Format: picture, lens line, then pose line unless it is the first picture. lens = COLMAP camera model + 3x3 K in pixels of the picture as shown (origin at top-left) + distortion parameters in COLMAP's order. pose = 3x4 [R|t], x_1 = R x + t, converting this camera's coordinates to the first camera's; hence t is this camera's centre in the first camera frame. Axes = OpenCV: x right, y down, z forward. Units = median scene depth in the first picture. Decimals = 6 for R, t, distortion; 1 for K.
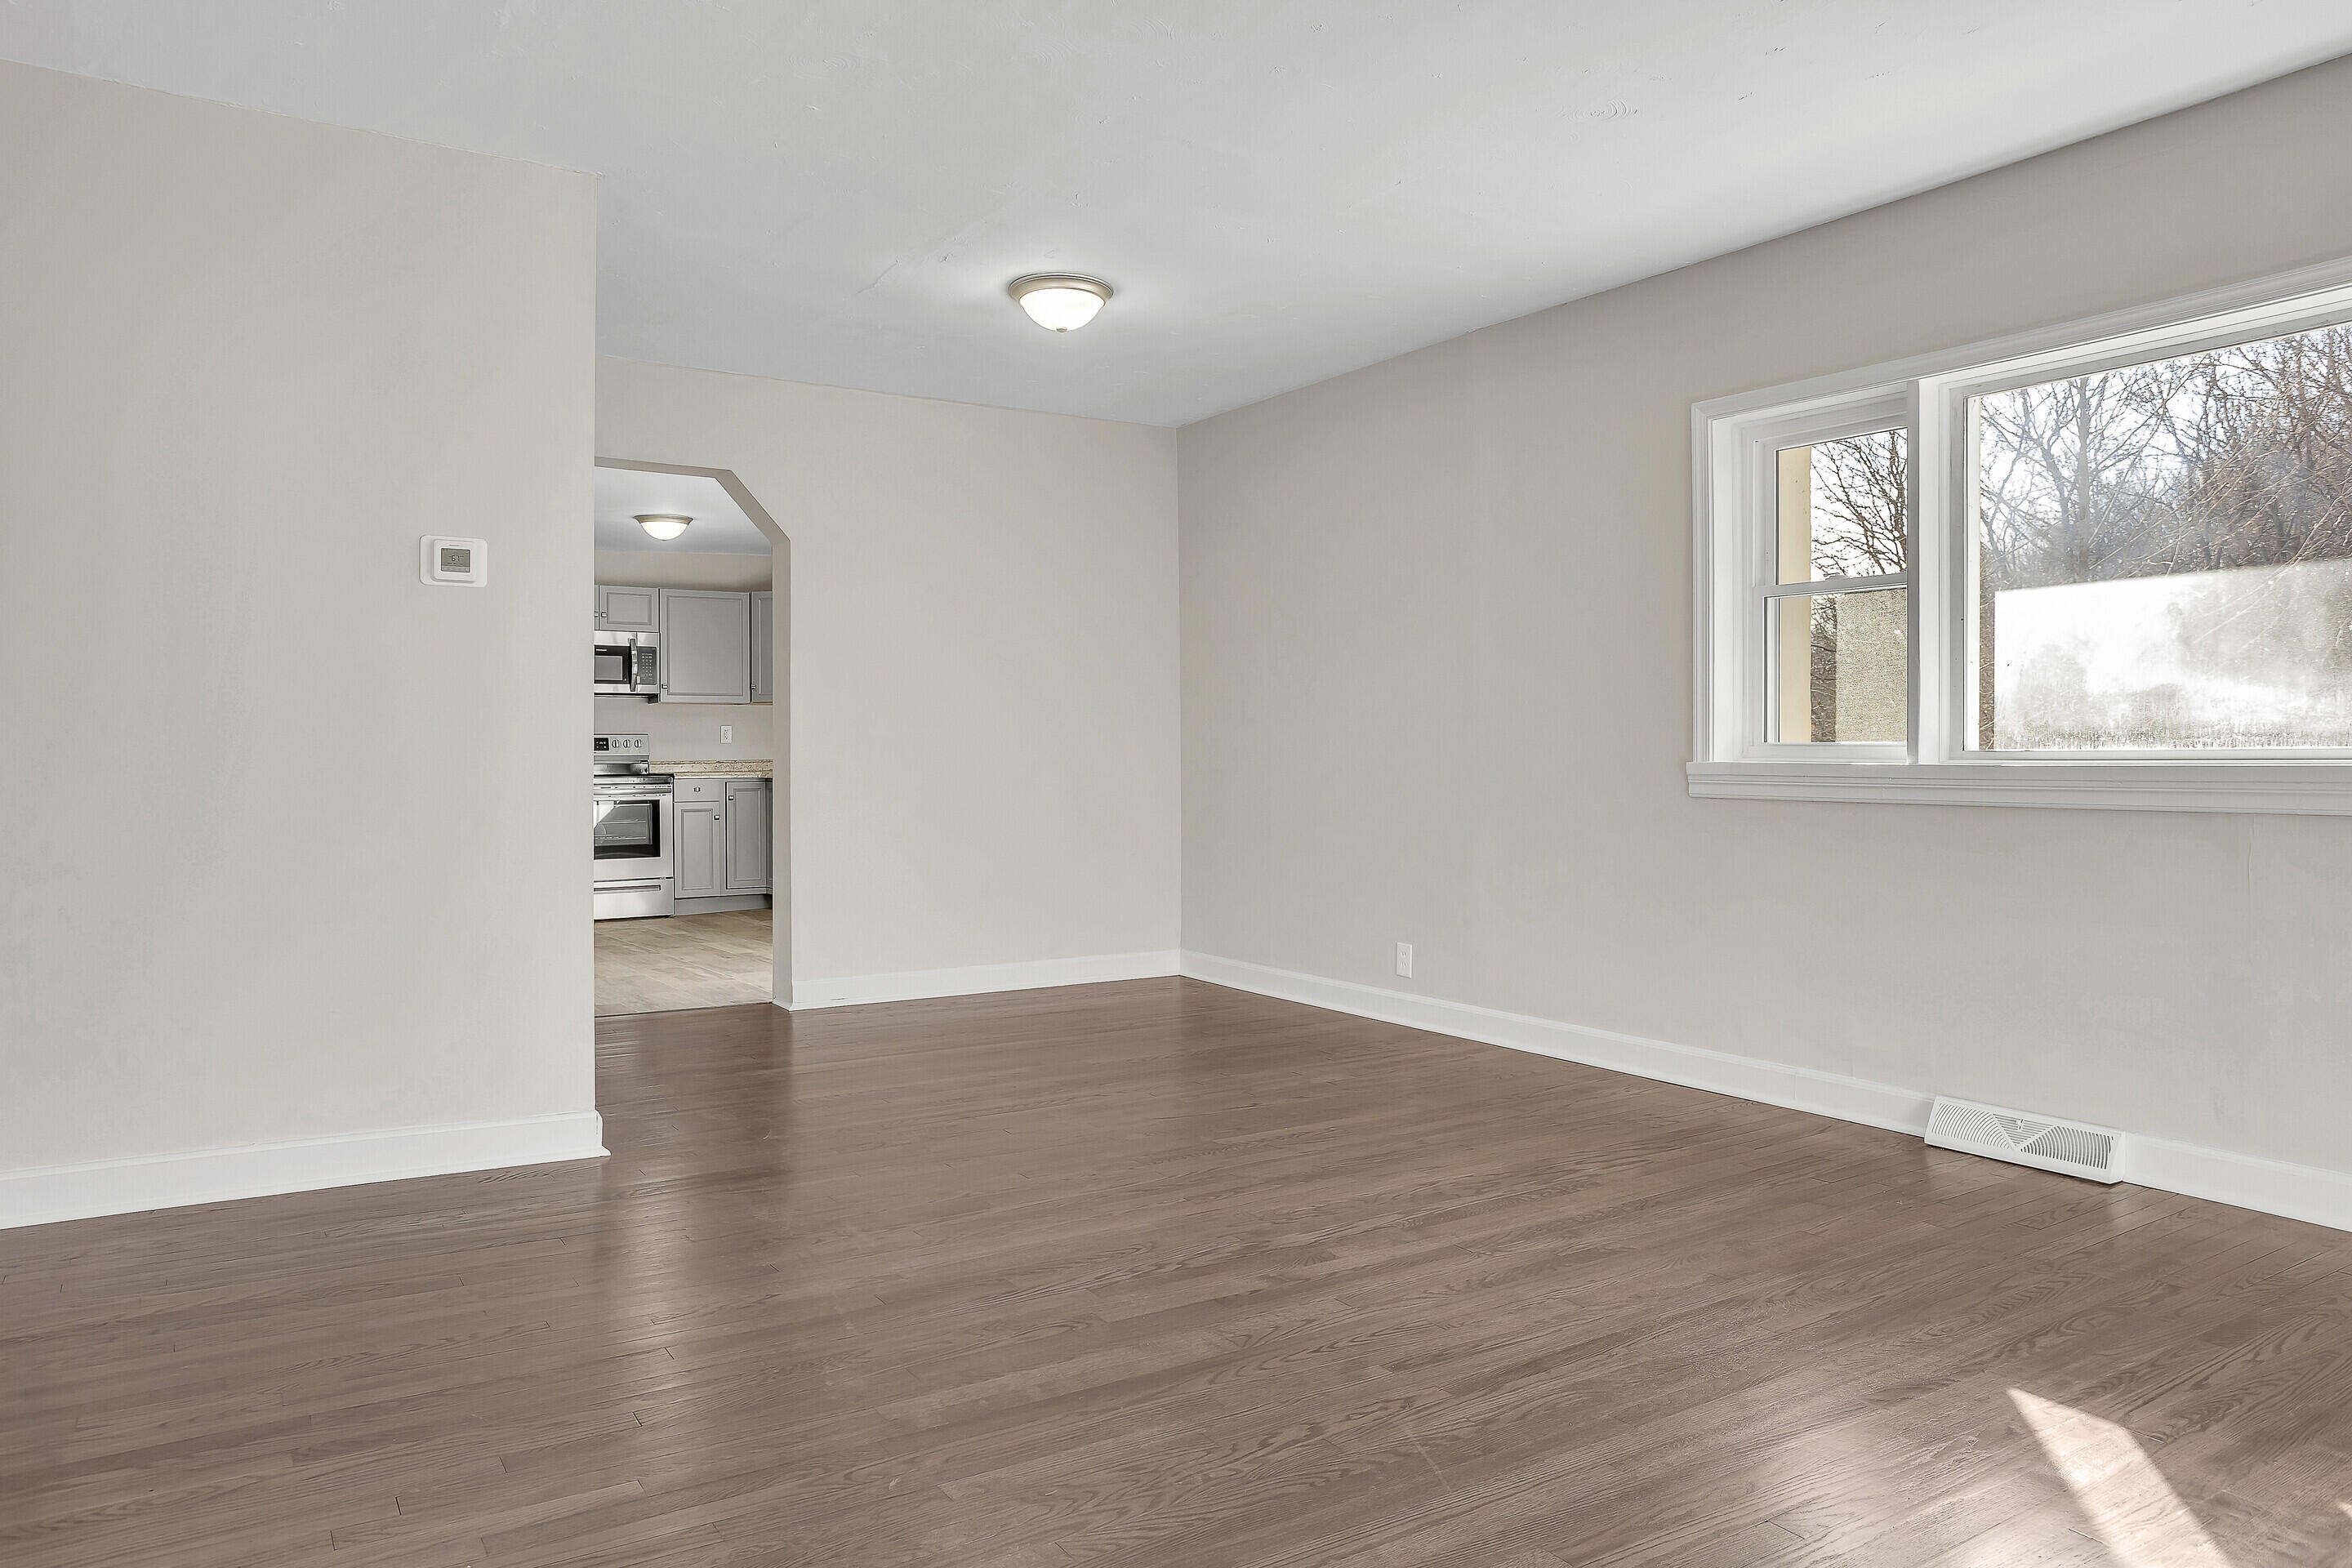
lens RADIAL K [[1533.5, 0, 1174.1], [0, 1533.5, 758.4], [0, 0, 1]] dist [-0.009422, -0.000901]
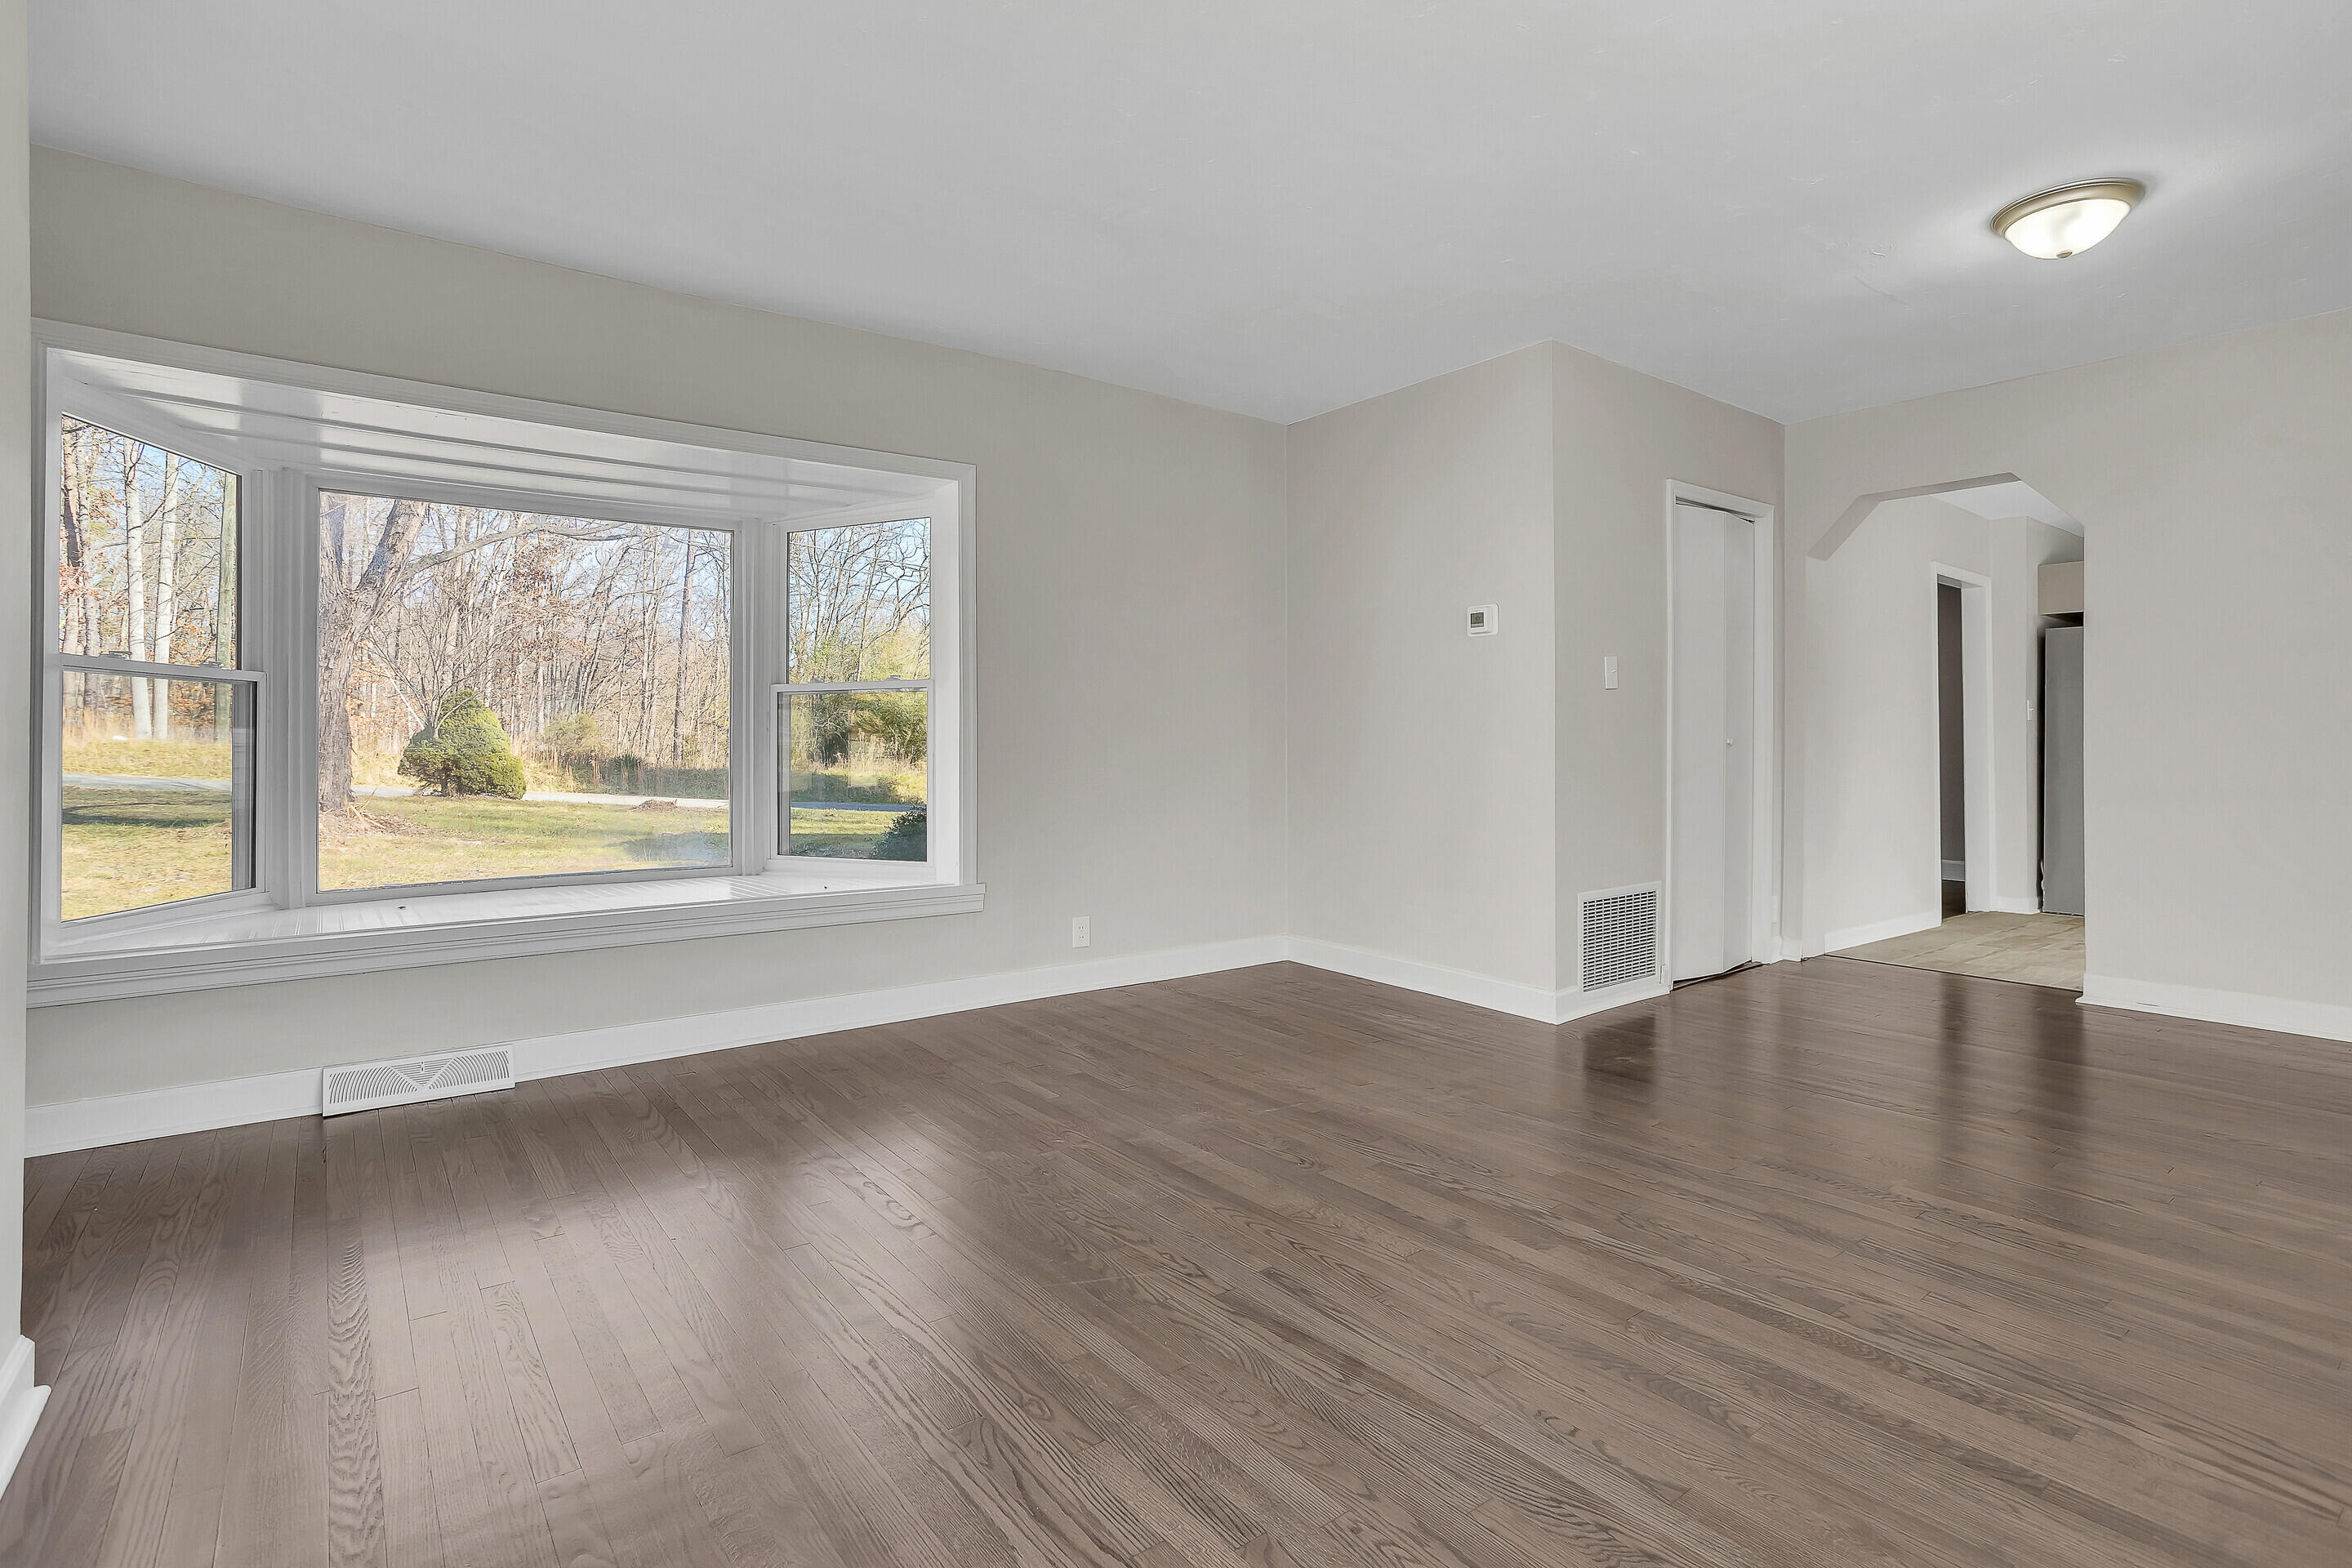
lens RADIAL K [[1134.6, 0, 1181.4], [0, 1134.6, 768.8], [0, 0, 1]] dist [-0.053180, 0.036484]
pose [[0.086571, 0.018624, -0.996072, 0.829625], [-0.001023, 0.999826, 0.018605, 0.003803], [0.996245, -0.000592, 0.086575, 0.736040]]
